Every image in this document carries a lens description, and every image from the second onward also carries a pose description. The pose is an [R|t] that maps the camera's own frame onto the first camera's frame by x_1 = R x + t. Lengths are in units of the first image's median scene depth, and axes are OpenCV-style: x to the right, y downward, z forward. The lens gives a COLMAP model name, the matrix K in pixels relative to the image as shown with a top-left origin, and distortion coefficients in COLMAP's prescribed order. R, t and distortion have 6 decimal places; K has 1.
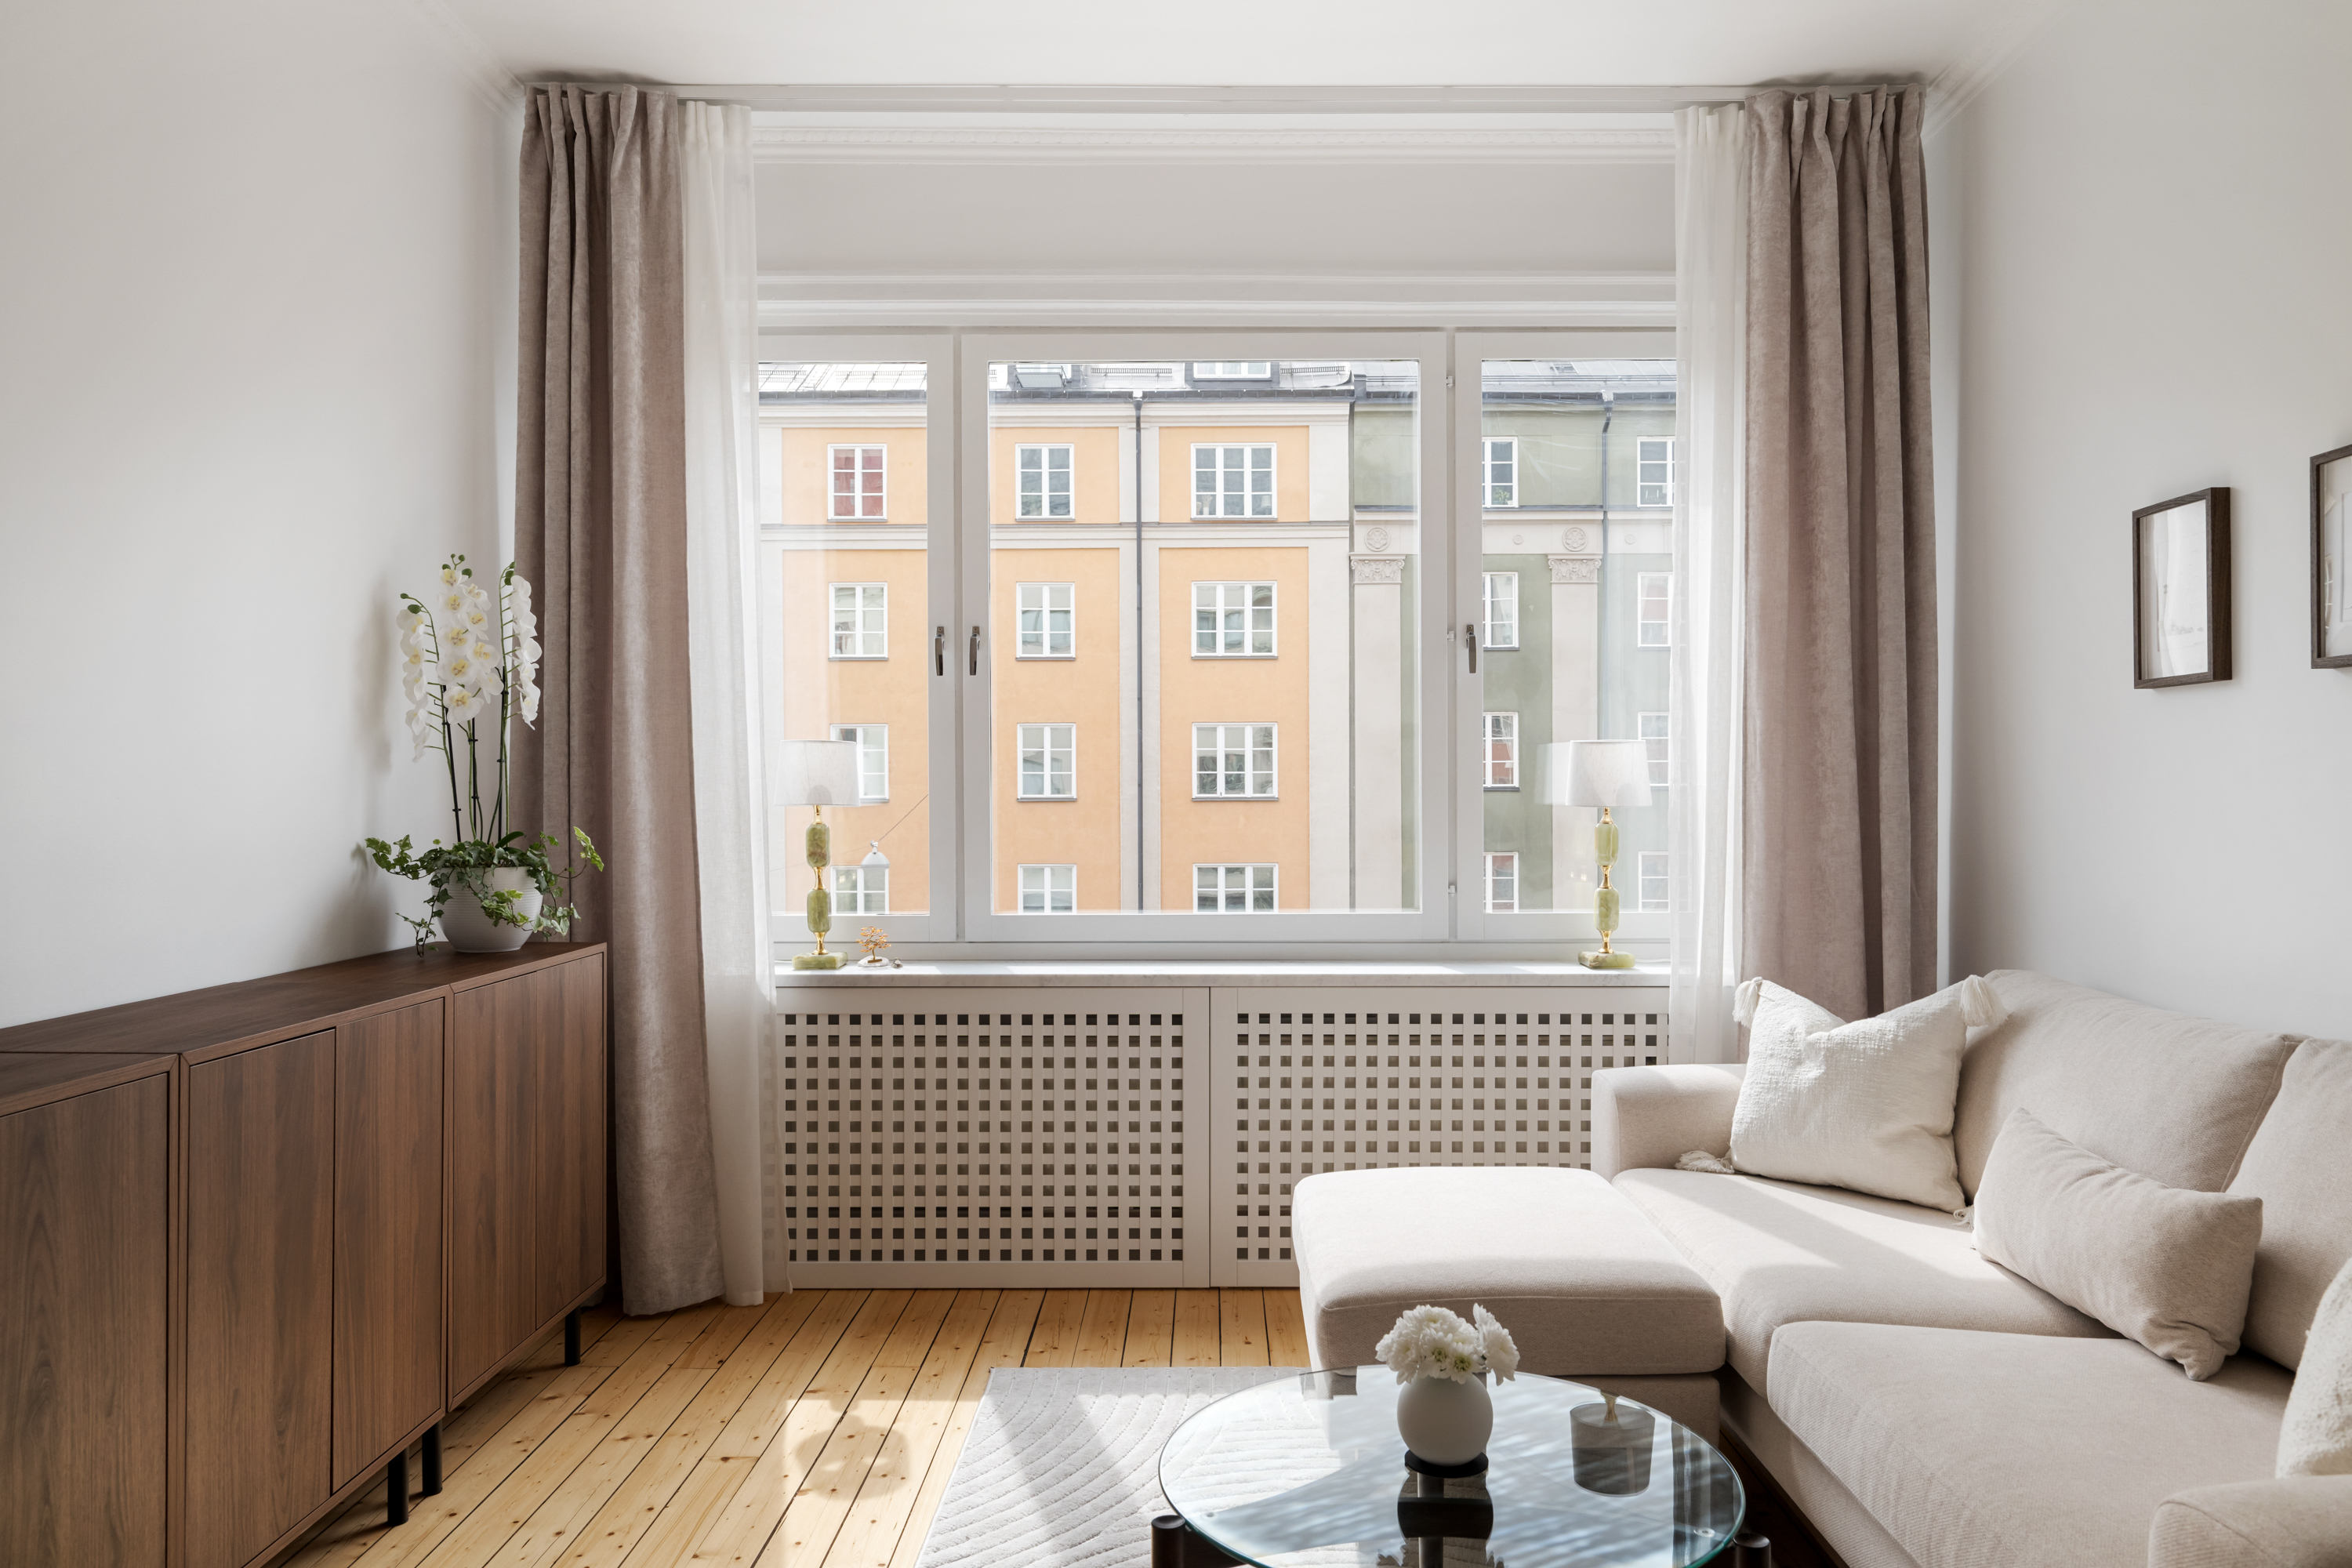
lens RADIAL K [[1649.5, 0, 1185.2], [0, 1649.5, 742.6], [0, 0, 1]] dist [-0.001705, -0.001160]
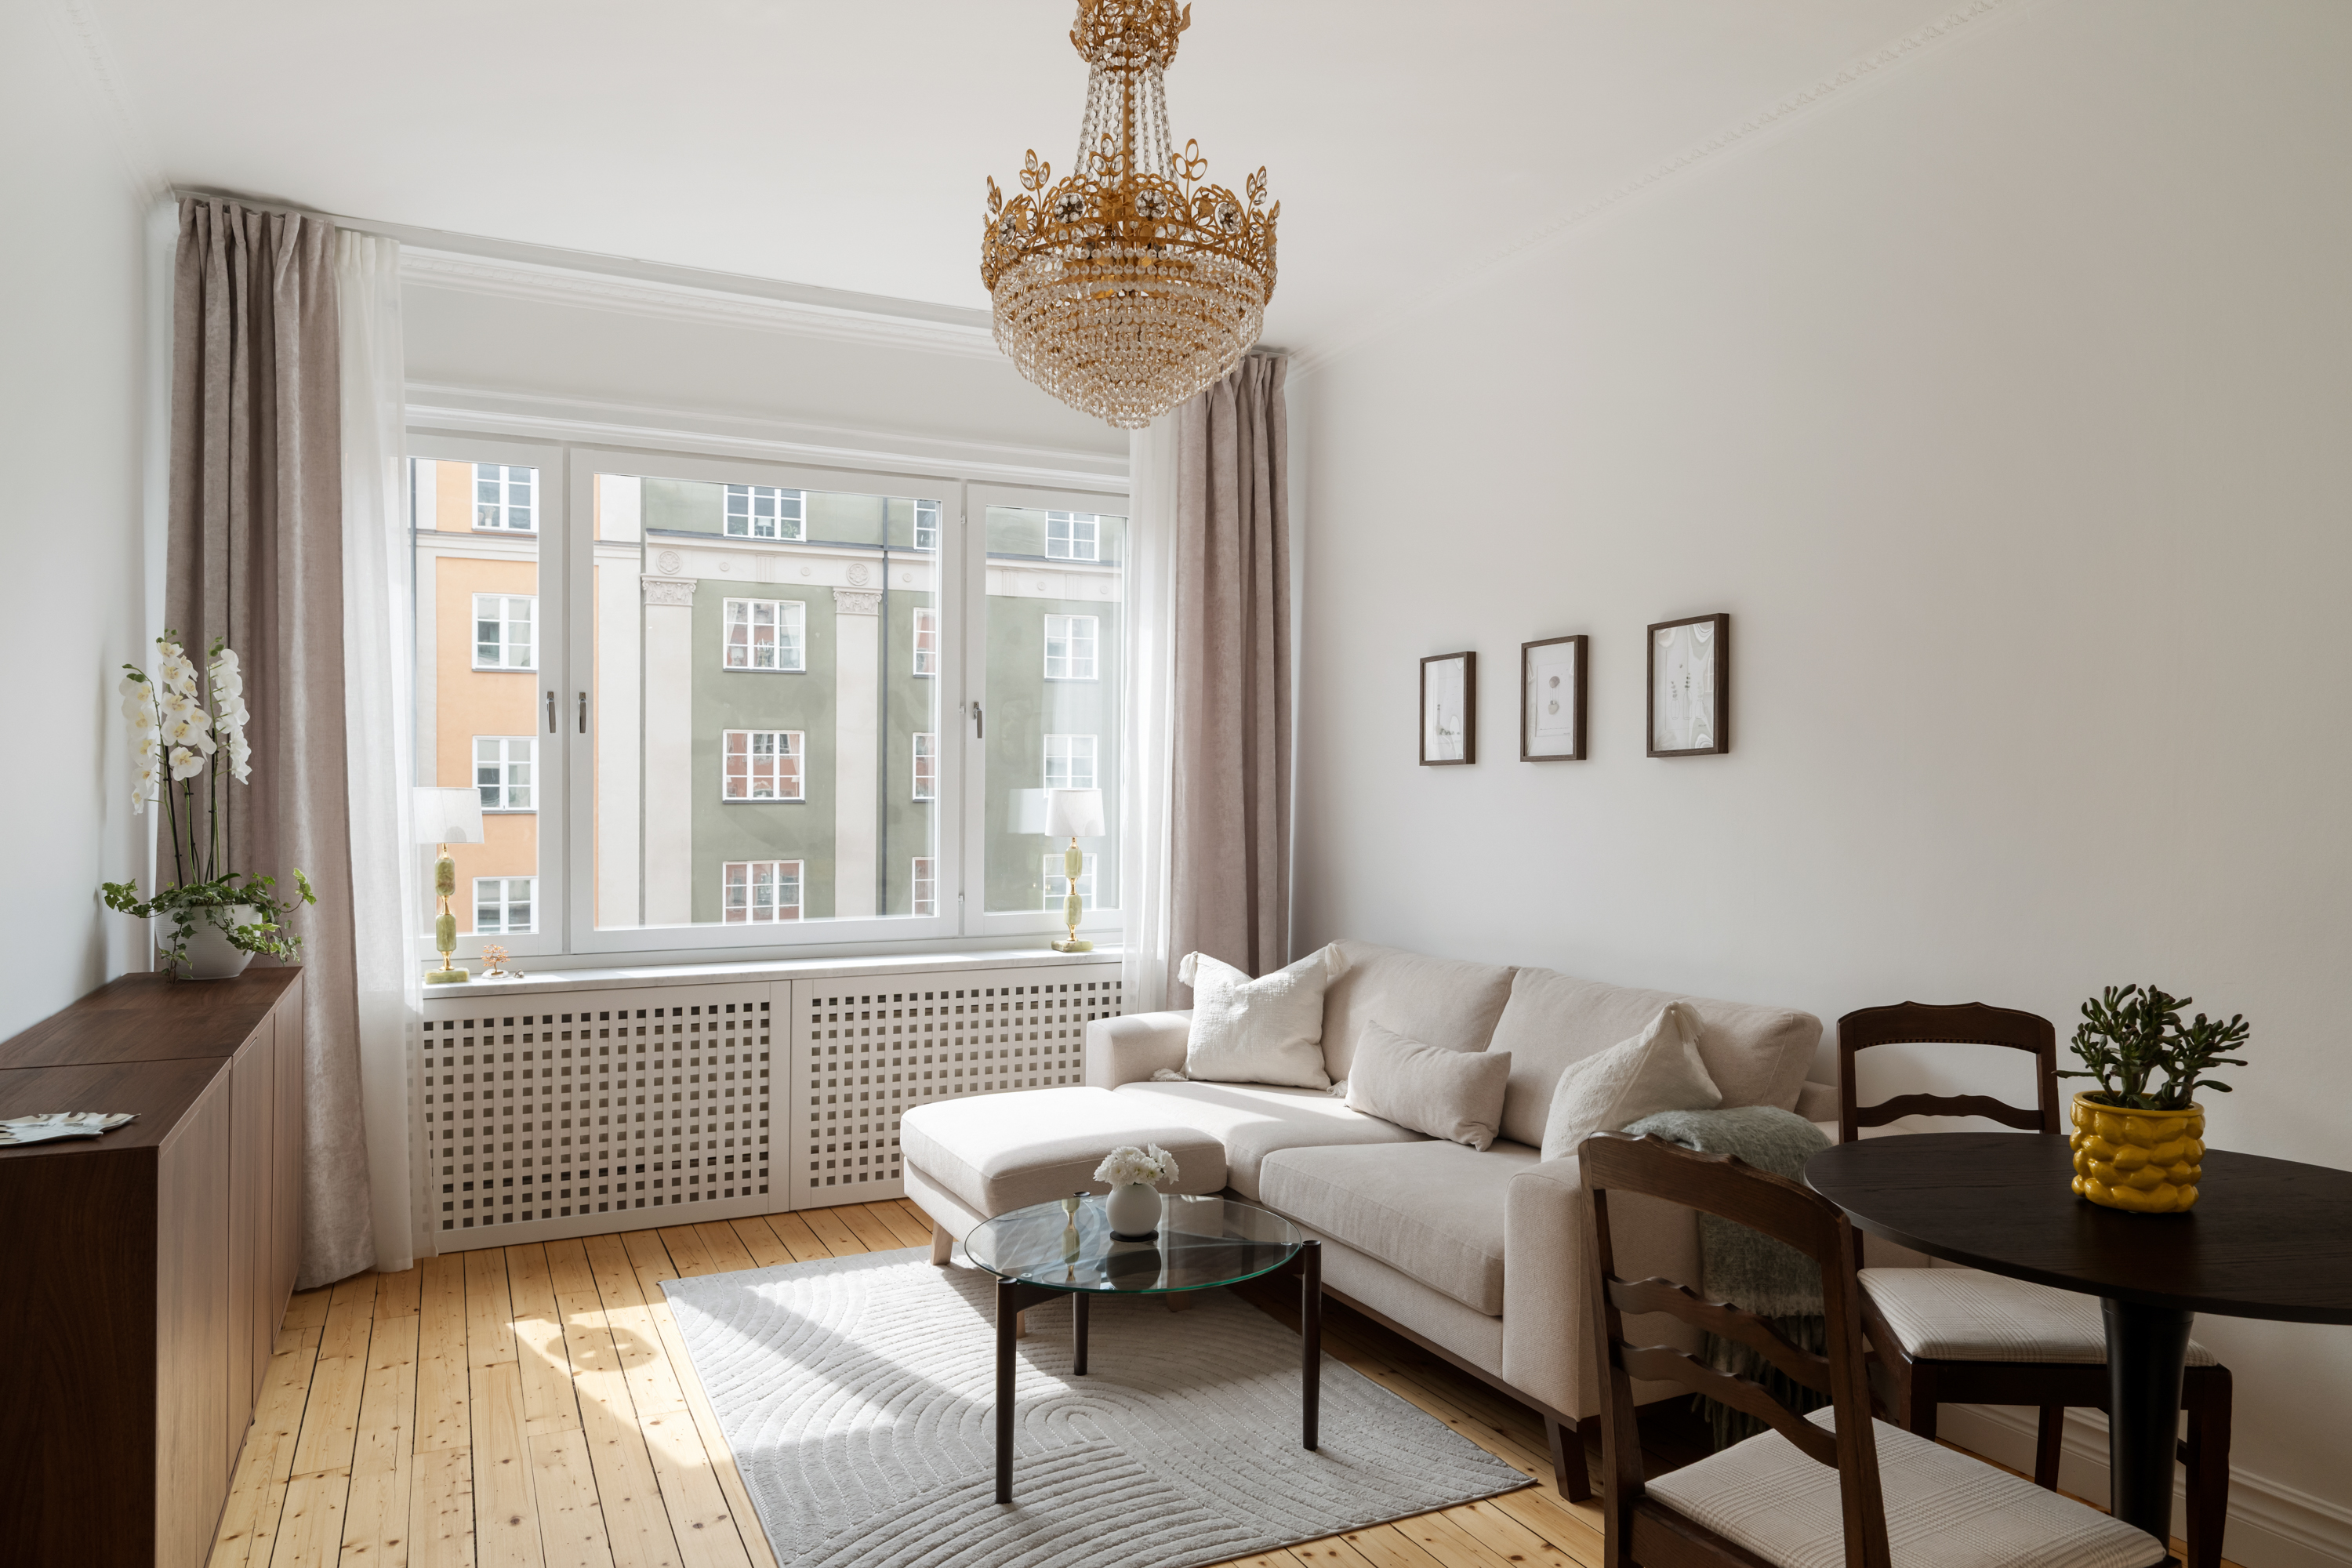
lens RADIAL K [[1548.1, 0, 1176.0], [0, 1548.1, 784.0], [0, 0, 1]] dist [-0.000609, 0.001321]
pose [[0.898767, 0.002730, 0.438417, -0.256677], [-0.010979, 0.999807, 0.016280, -0.029355], [-0.438288, -0.019445, 0.898624, -0.228291]]
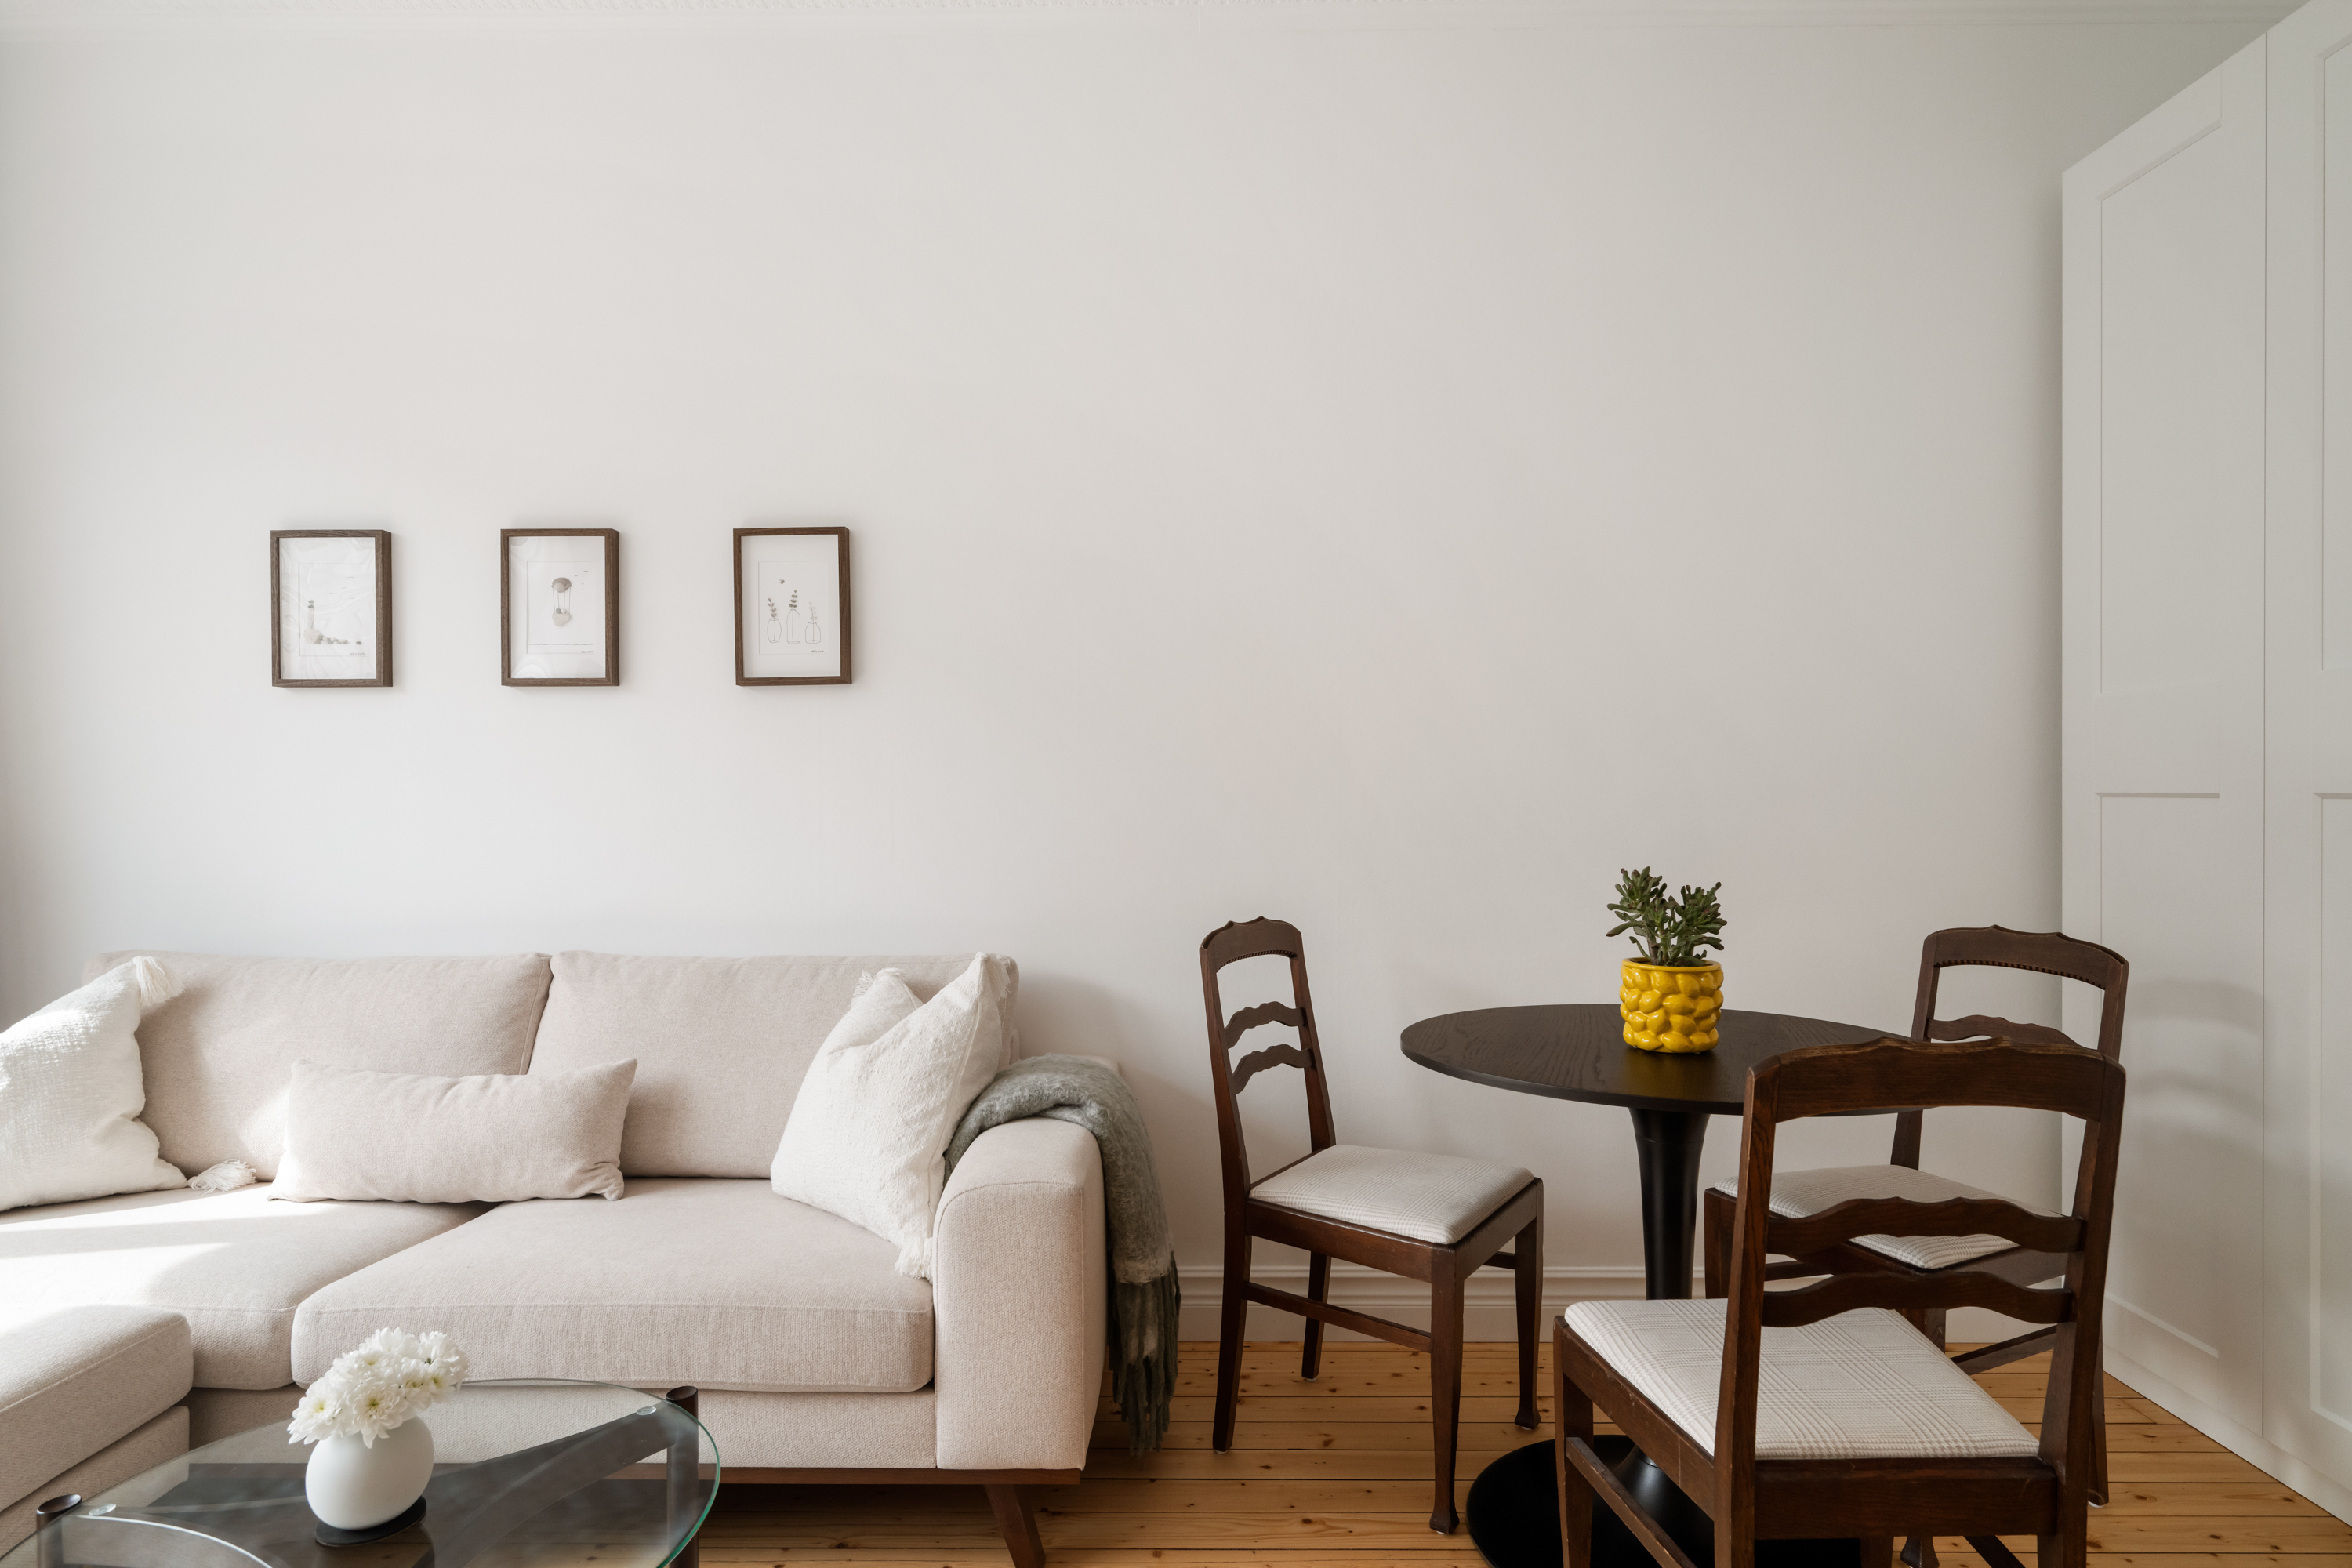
lens RADIAL K [[1359.9, 0, 1175.7], [0, 1359.9, 787.7], [0, 0, 1]] dist [-0.000031, 0.000003]
pose [[0.004647, 0.004497, 0.999979, -0.287375], [-0.026738, 0.999633, -0.004371, 0.019708], [-0.999632, -0.026717, 0.004765, 0.296141]]
